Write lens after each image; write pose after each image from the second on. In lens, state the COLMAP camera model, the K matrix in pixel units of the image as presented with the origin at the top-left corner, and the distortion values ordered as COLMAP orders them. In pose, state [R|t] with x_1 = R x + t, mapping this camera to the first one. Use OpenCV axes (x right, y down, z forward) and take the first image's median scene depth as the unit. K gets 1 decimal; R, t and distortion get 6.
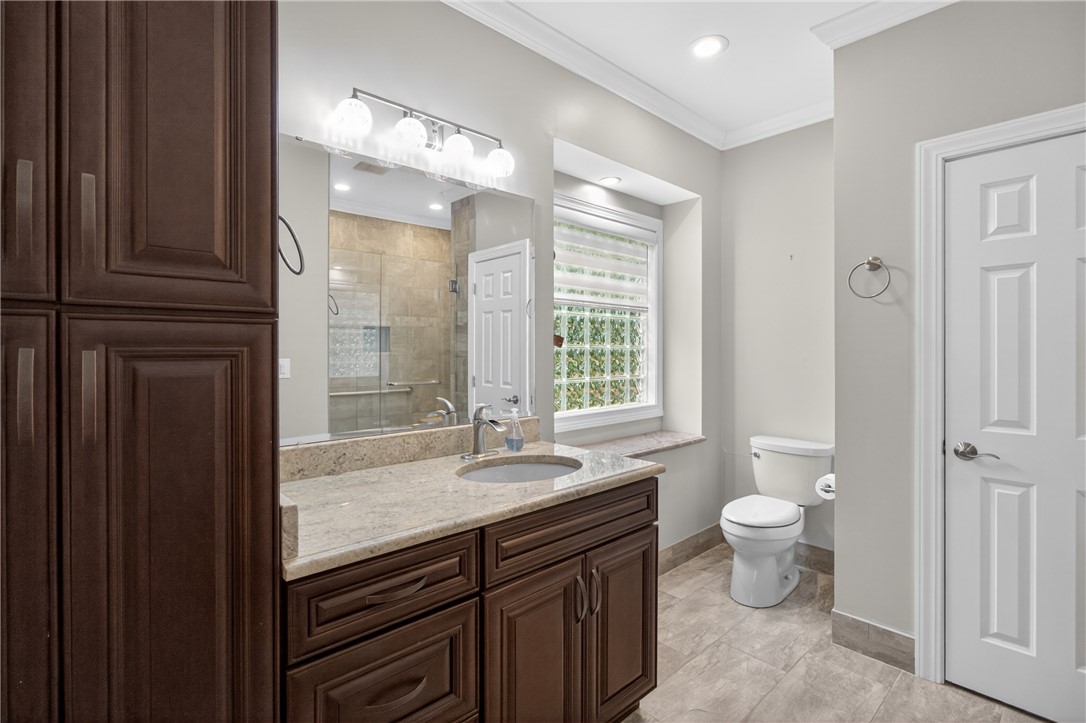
lens RADIAL K [[502.0, 0, 542.6], [0, 502.0, 348.0], [0, 0, 1]] dist [-0.031628, 0.013856]
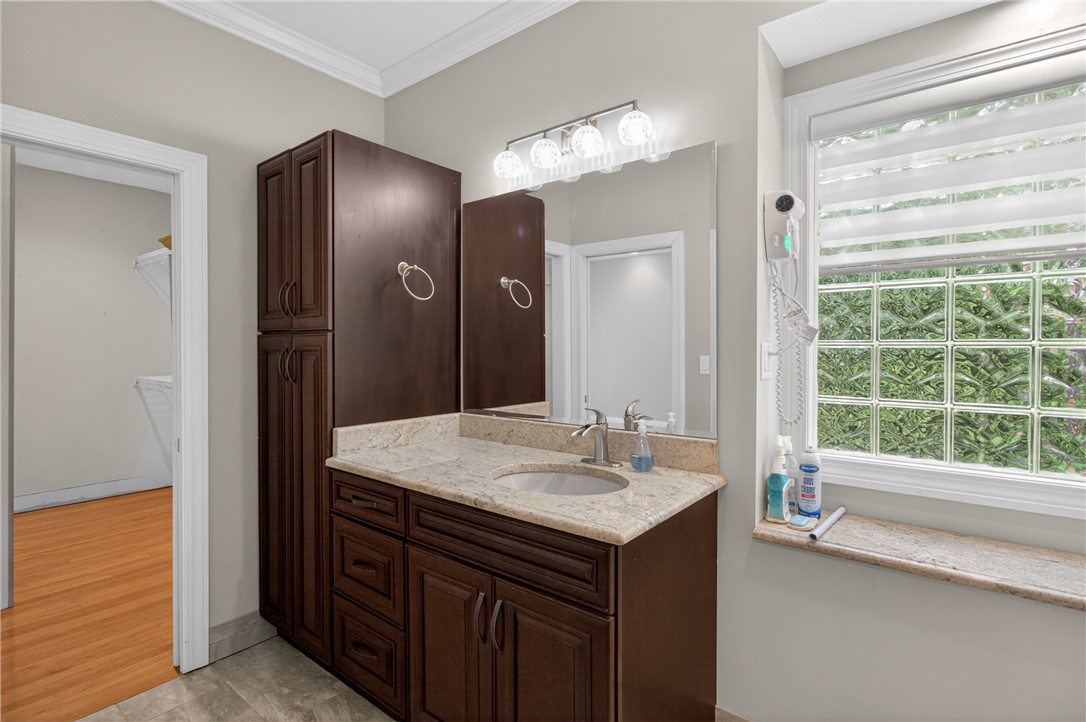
lens RADIAL K [[530.8, 0, 539.7], [0, 530.8, 349.0], [0, 0, 1]] dist [-0.012084, 0.000039]
pose [[0.147663, 0.003365, -0.989032, 0.620091], [0.002257, 0.999990, 0.003739, 0.000084], [0.989035, -0.002784, 0.147654, 0.563062]]
